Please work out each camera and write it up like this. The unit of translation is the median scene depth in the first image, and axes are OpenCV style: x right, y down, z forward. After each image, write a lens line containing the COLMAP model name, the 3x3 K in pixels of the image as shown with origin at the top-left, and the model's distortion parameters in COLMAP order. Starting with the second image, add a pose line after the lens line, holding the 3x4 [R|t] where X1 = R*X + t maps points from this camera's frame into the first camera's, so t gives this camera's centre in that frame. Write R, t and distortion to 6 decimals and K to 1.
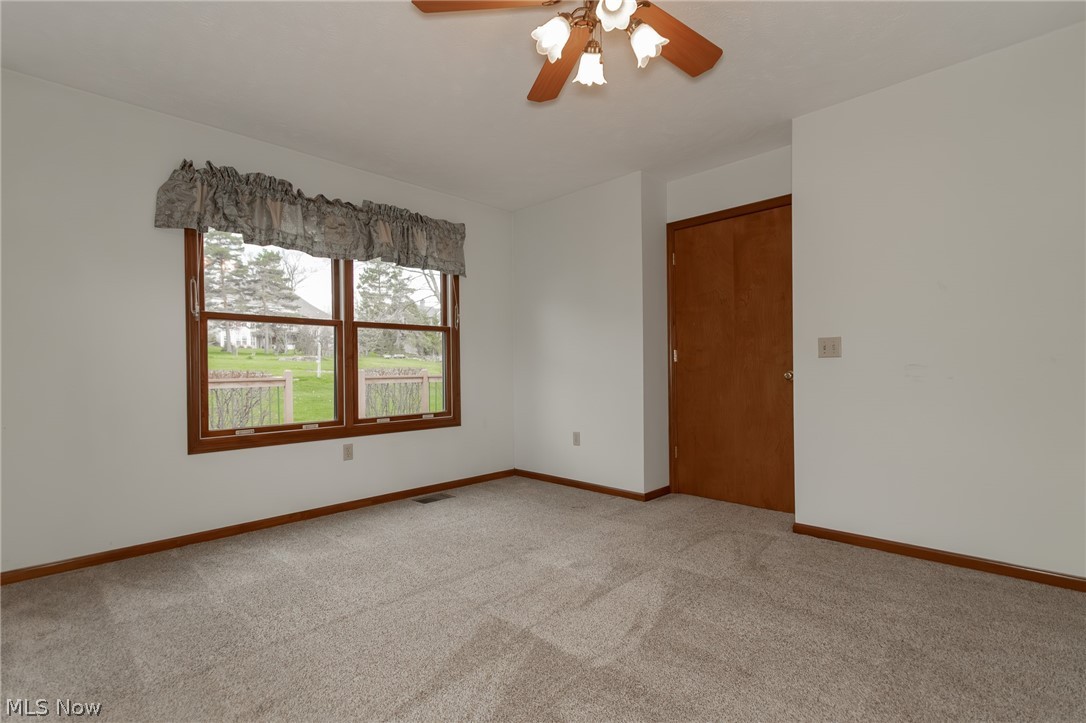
lens RADIAL K [[502.3, 0, 542.7], [0, 502.3, 369.6], [0, 0, 1]] dist [0.011900, -0.008305]
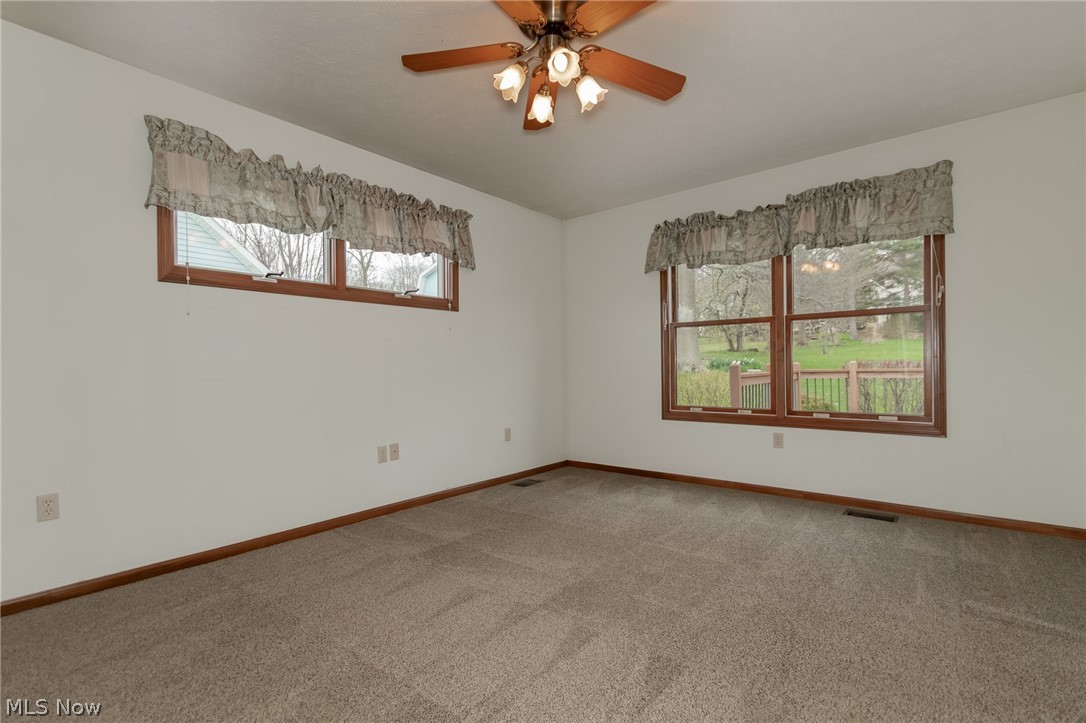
lens RADIAL K [[502.3, 0, 542.7], [0, 502.3, 369.6], [0, 0, 1]] dist [0.011900, -0.008305]
pose [[0.091718, 0.012905, -0.995701, 0.645691], [0.010044, 0.999853, 0.013884, -0.004267], [0.995734, -0.011274, 0.091575, 0.433282]]
